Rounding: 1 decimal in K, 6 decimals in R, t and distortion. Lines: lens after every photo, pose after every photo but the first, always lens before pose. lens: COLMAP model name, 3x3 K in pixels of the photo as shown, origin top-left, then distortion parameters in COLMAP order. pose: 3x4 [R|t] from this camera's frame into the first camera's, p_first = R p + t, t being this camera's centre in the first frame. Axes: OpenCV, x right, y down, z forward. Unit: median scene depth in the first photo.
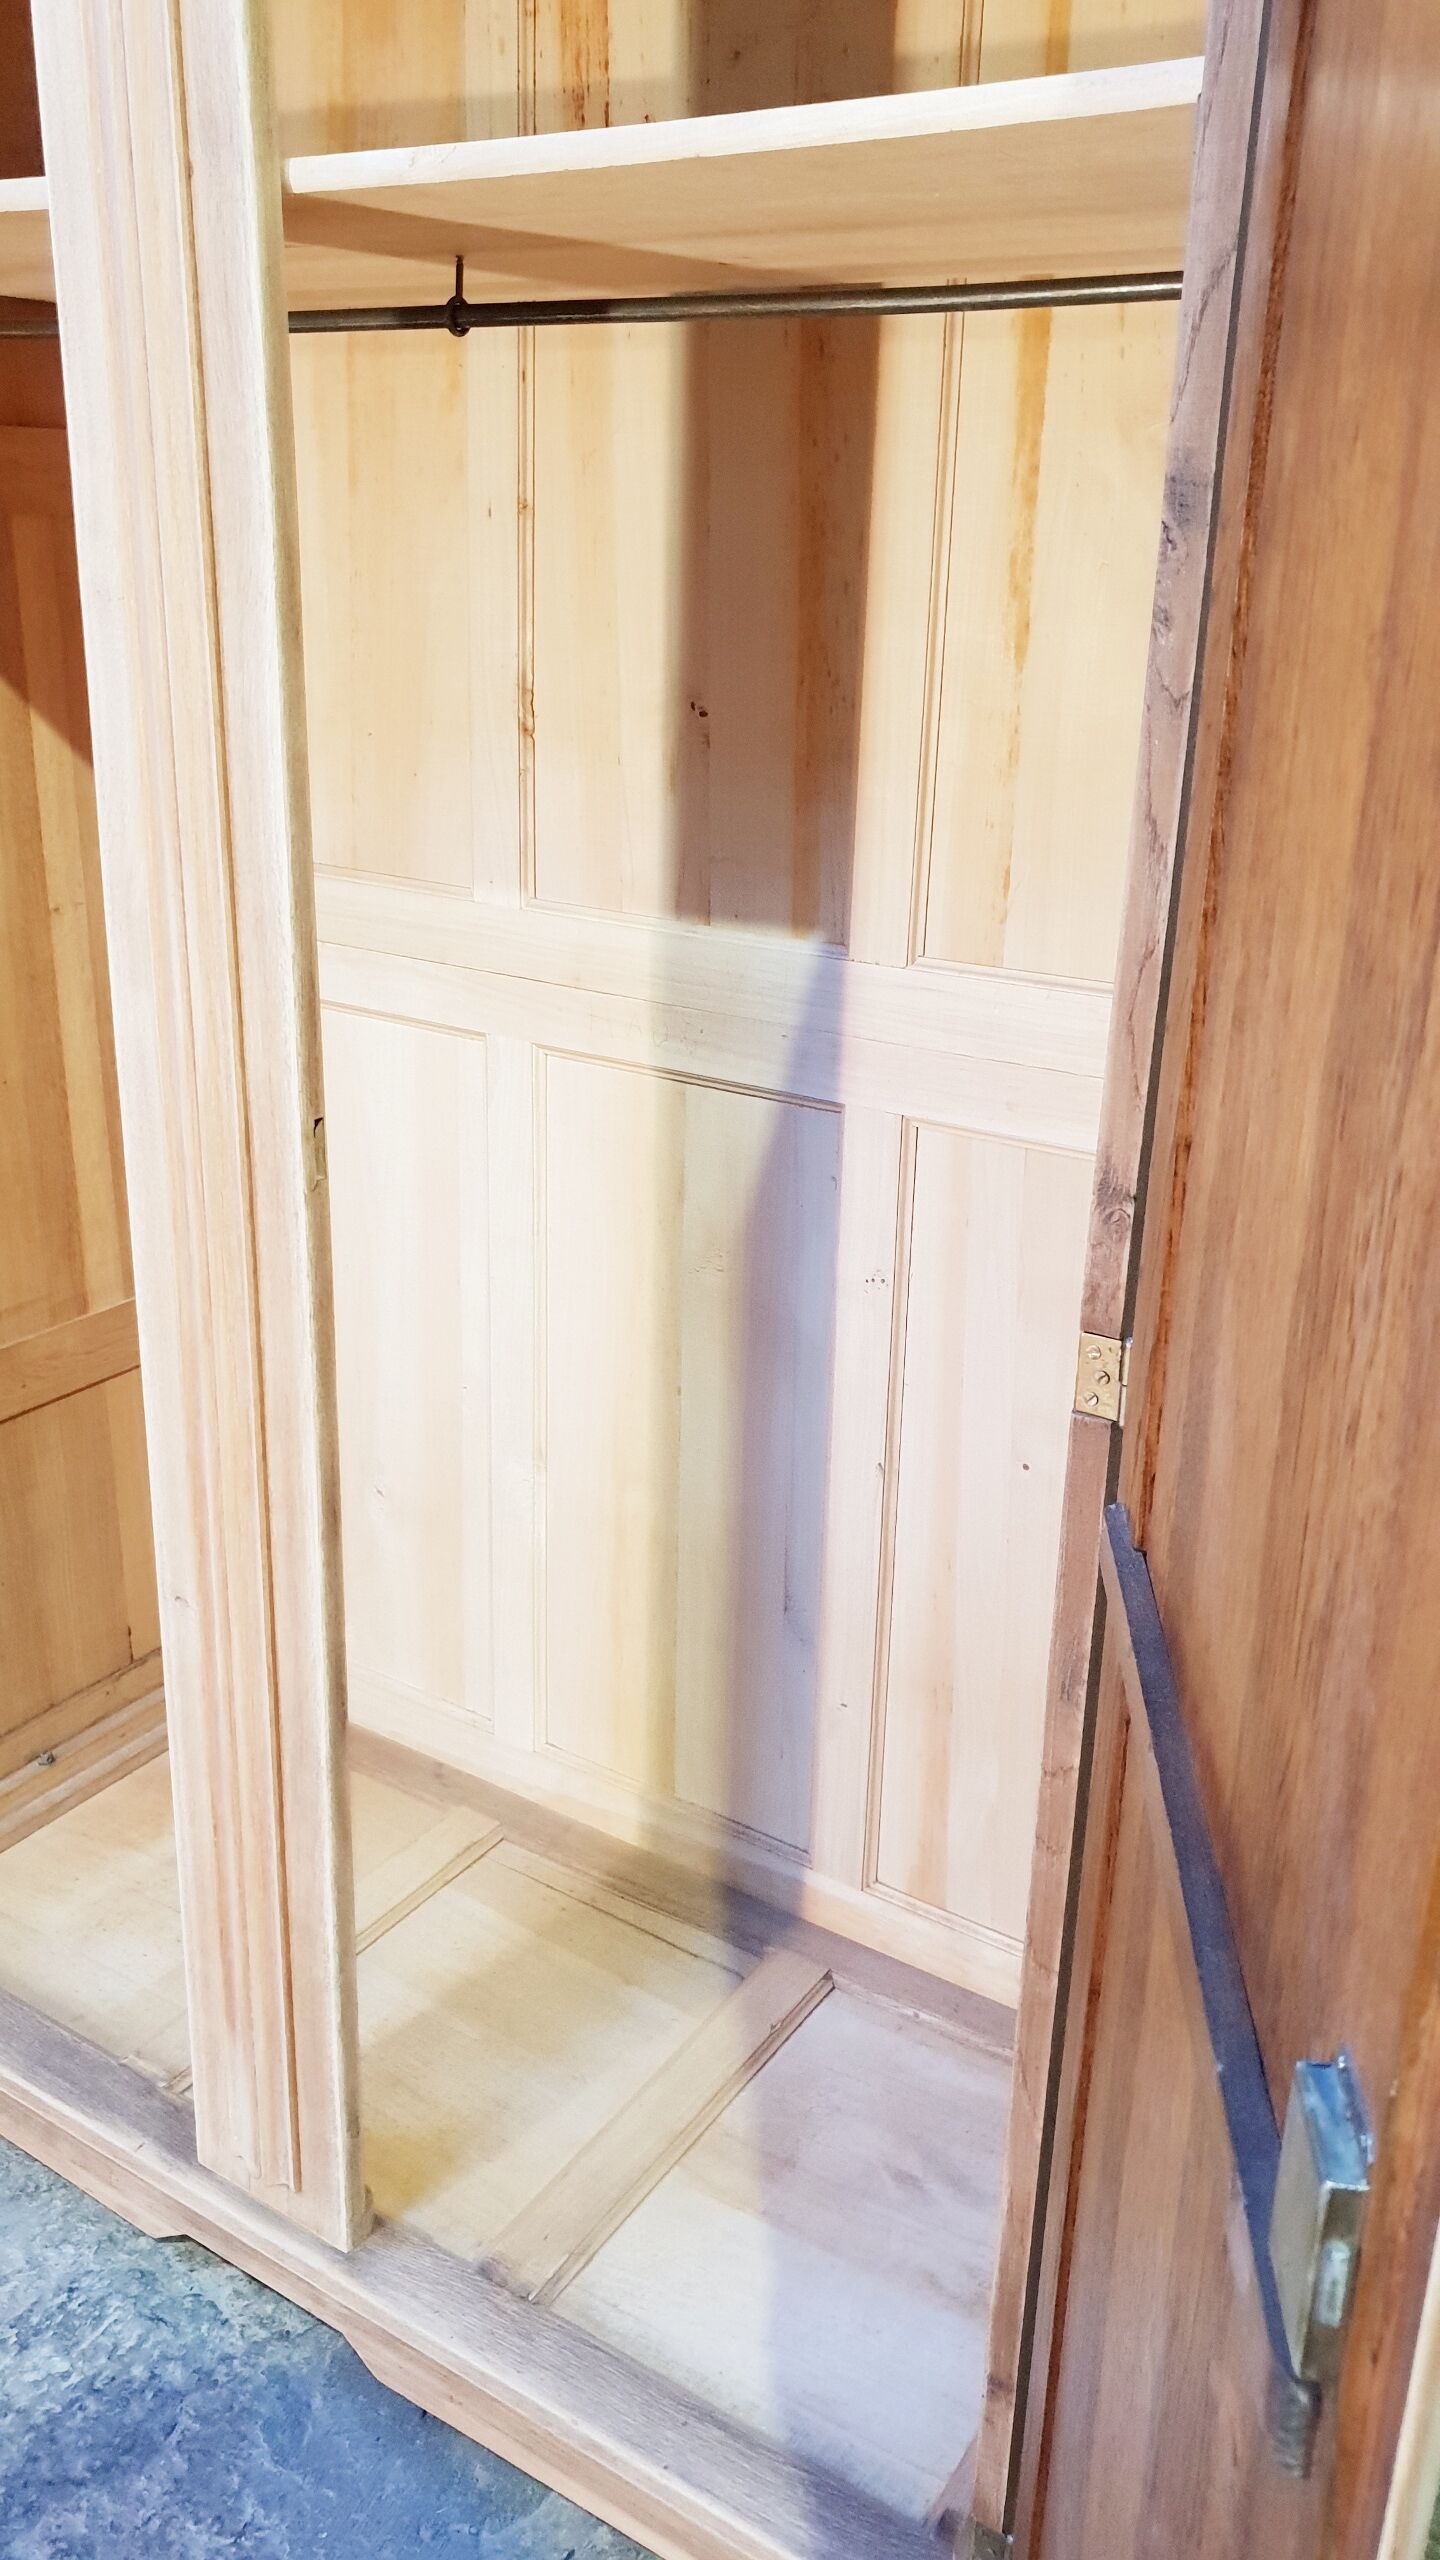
lens RADIAL K [[2009.4, 0, 749.1], [0, 2009.4, 1259.5], [0, 0, 1]] dist [-0.010096, 0.036783]
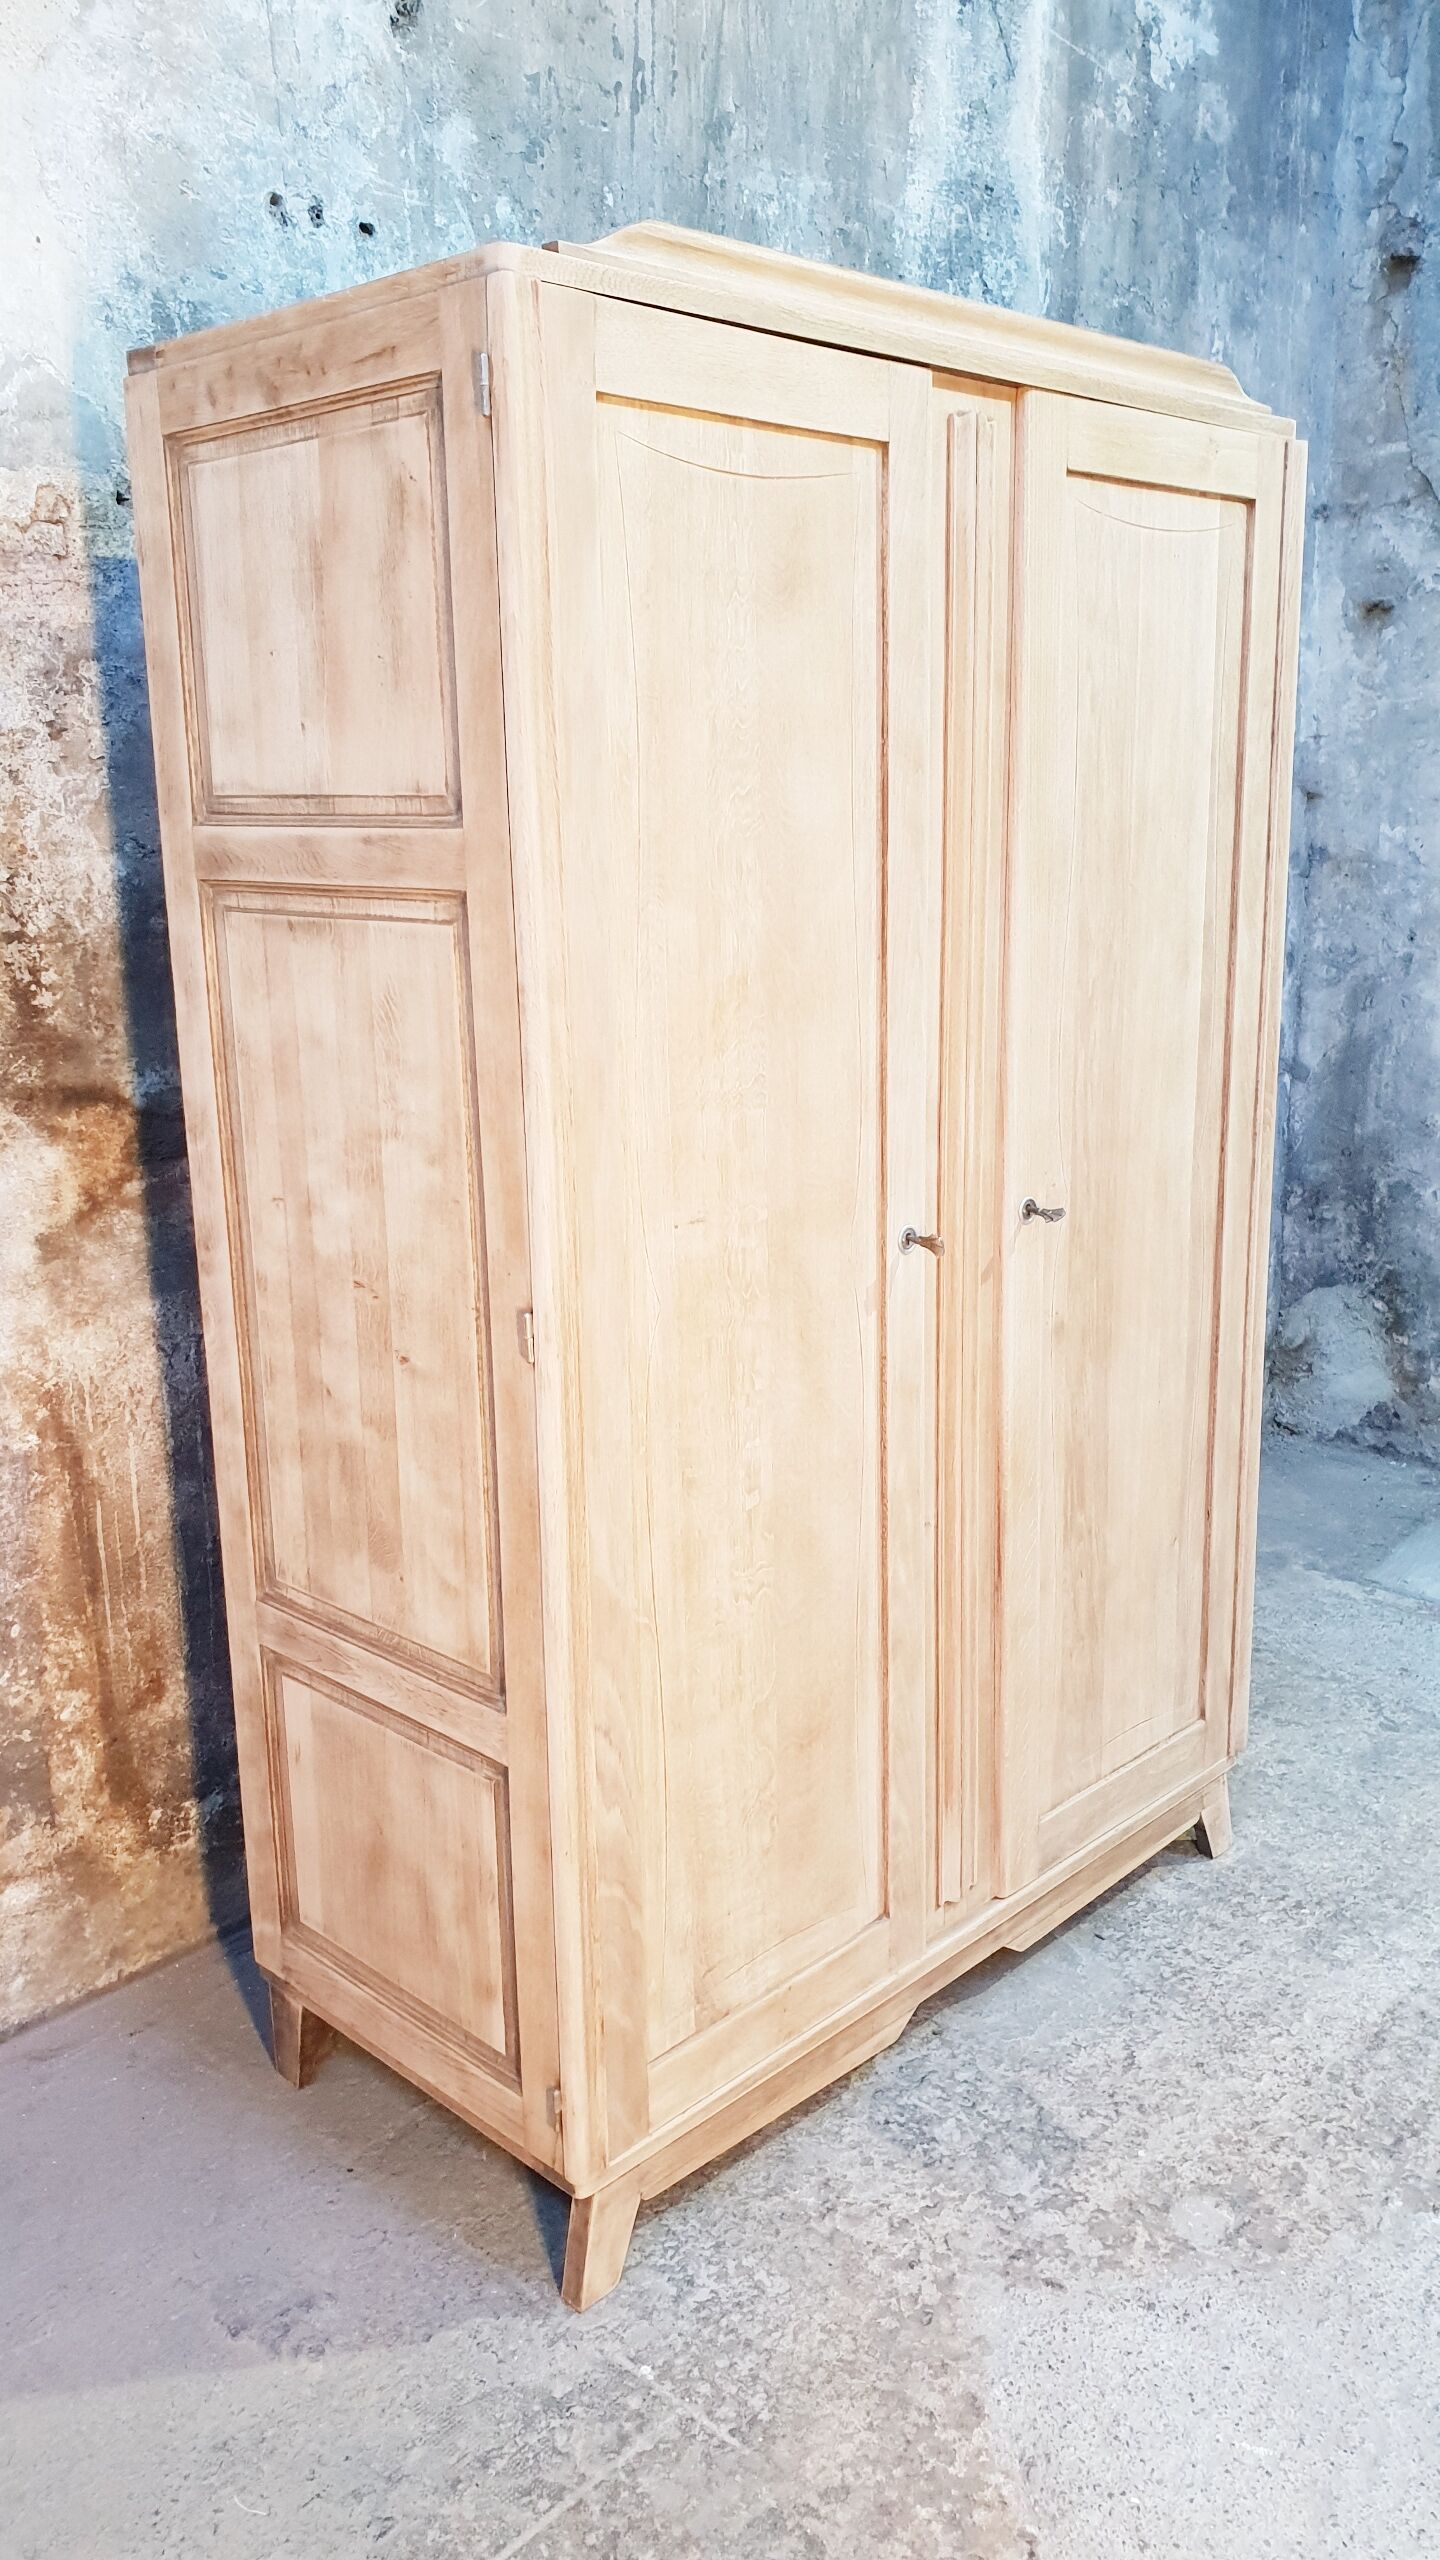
lens RADIAL K [[2009.4, 0, 759.0], [0, 2009.4, 1291.2], [0, 0, 1]] dist [-0.010096, 0.036783]
pose [[0.199215, -0.269864, 0.942065, -1.571586], [0.353927, 0.916260, 0.187628, -0.310272], [-0.913810, 0.296044, 0.278045, 0.560890]]
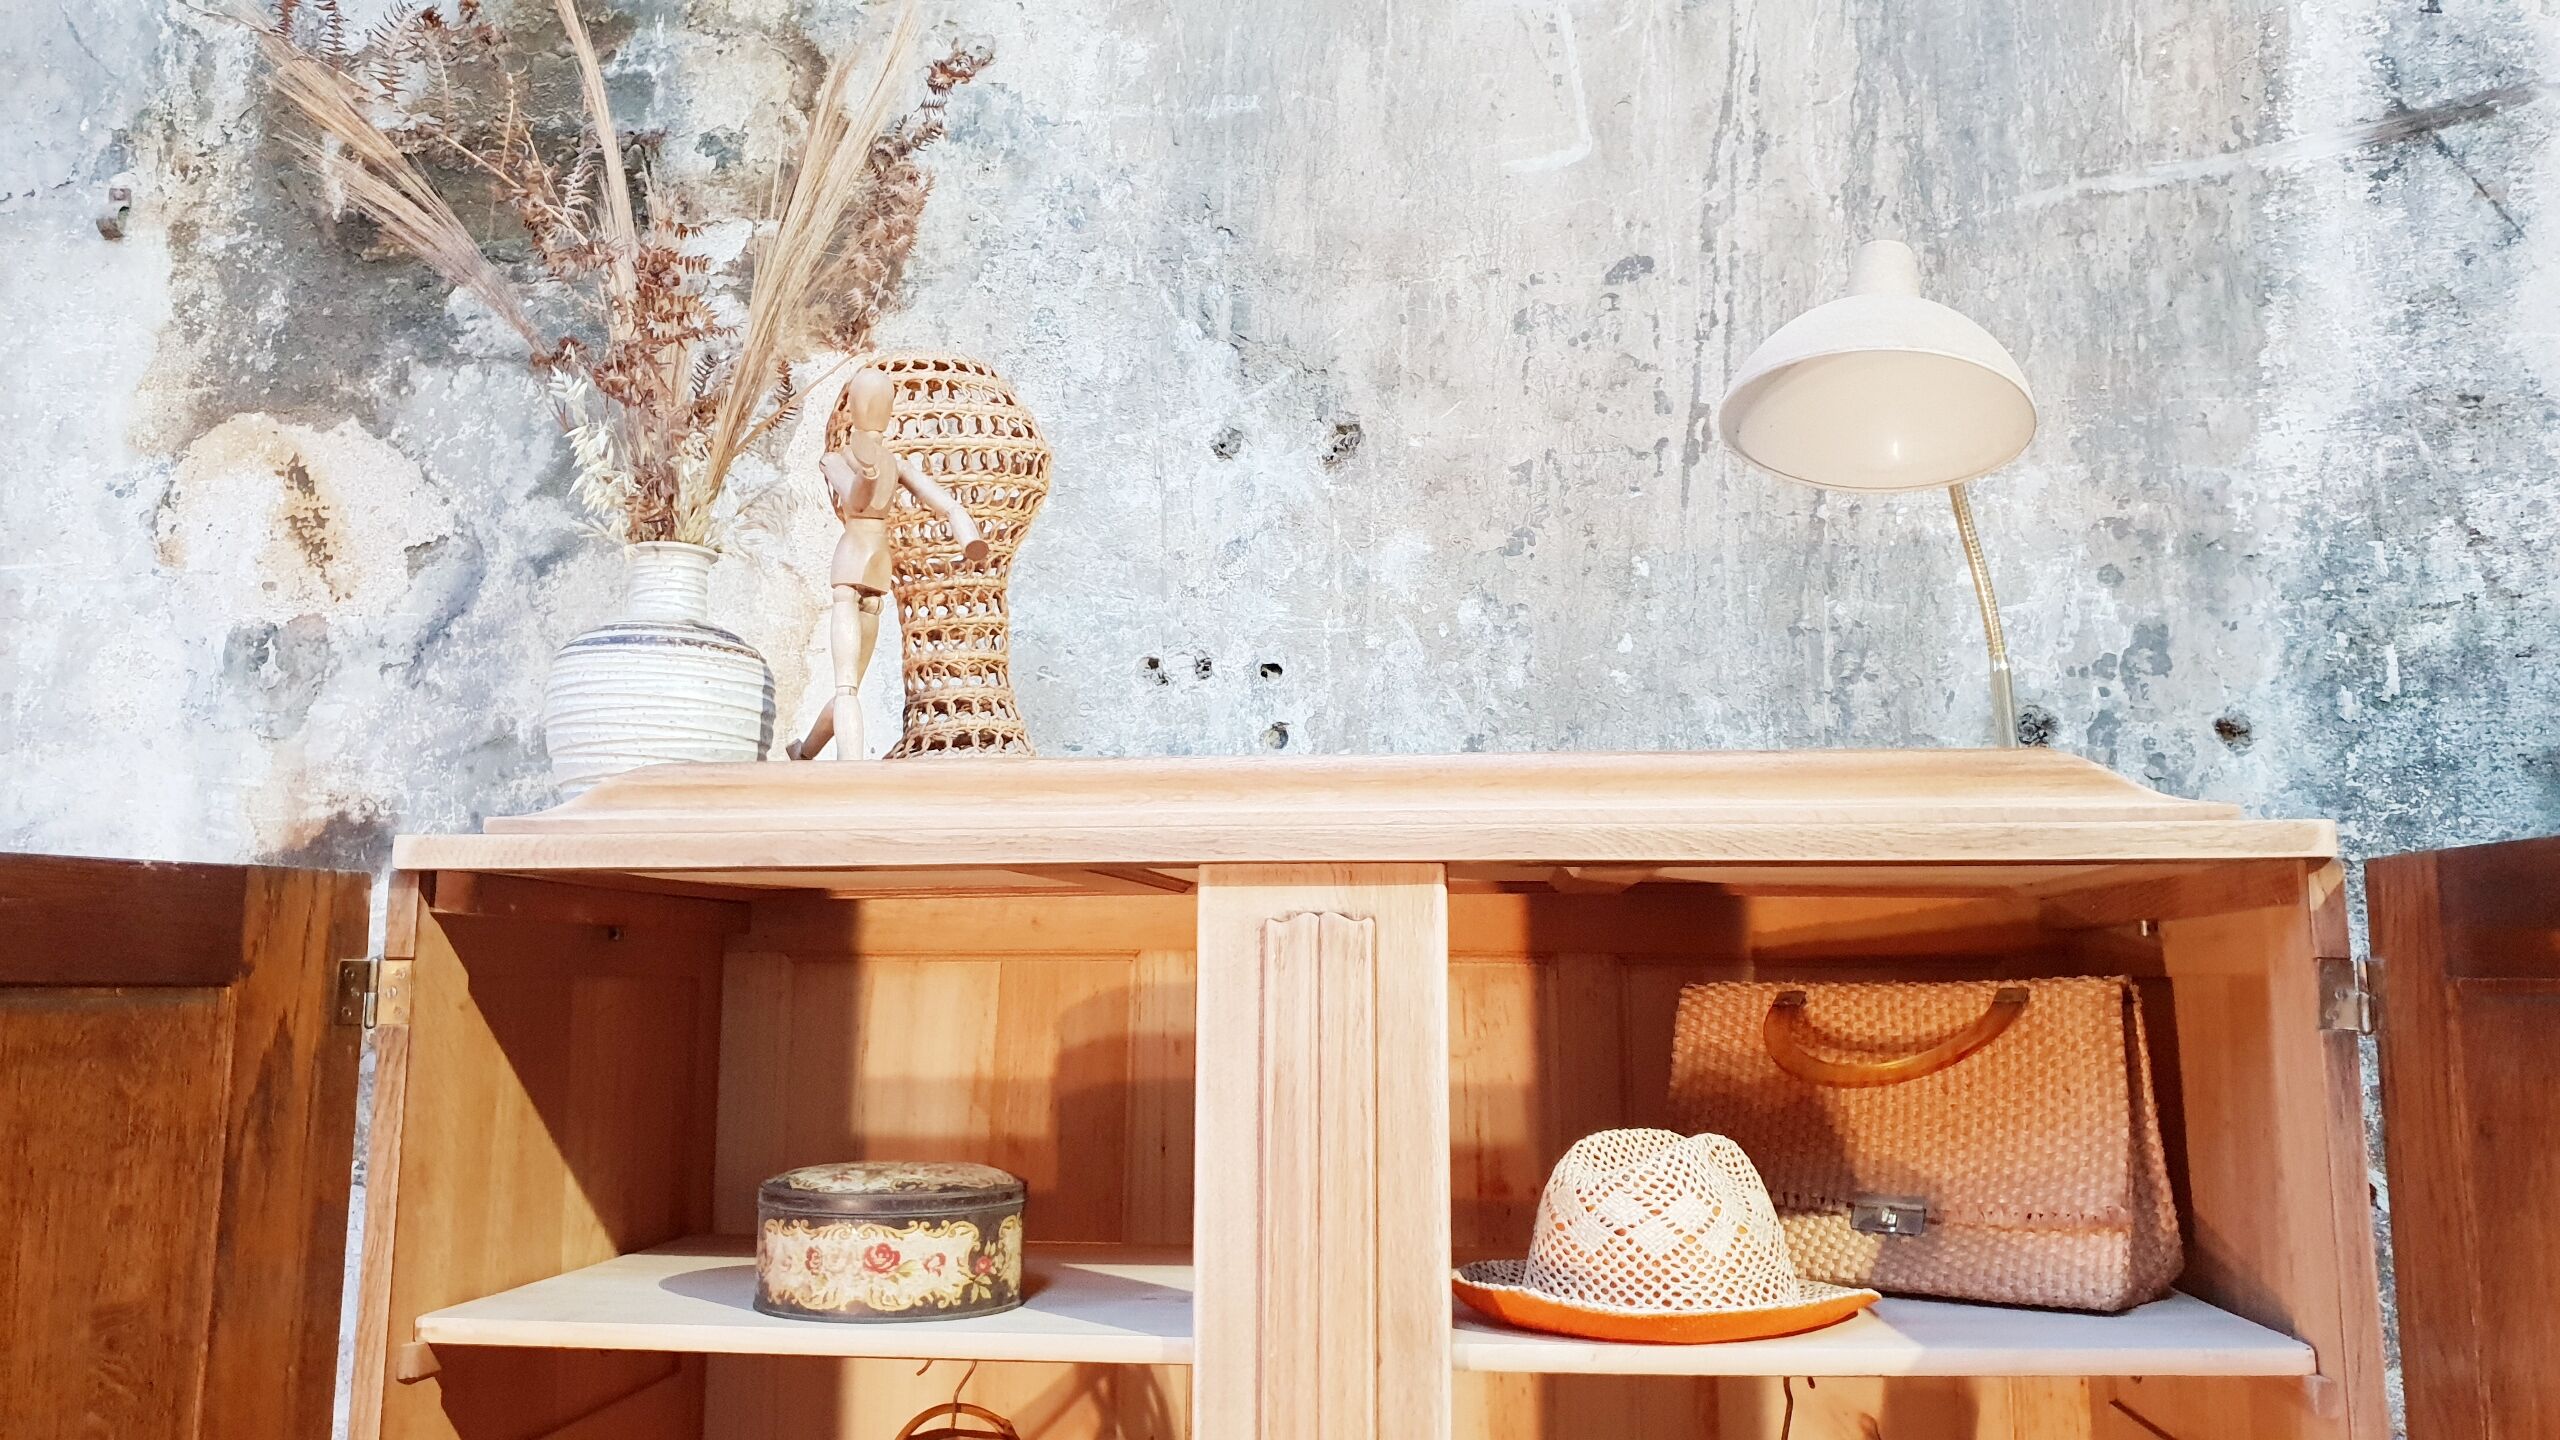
lens RADIAL K [[2009.4, 0, 1300.0], [0, 2009.4, 709.7], [0, 0, 1]] dist [-0.010096, 0.036783]
pose [[0.895560, 0.037825, 0.443329, -0.568116], [0.173391, 0.887942, -0.426023, -0.263396], [-0.409765, 0.458398, 0.788647, -0.040337]]
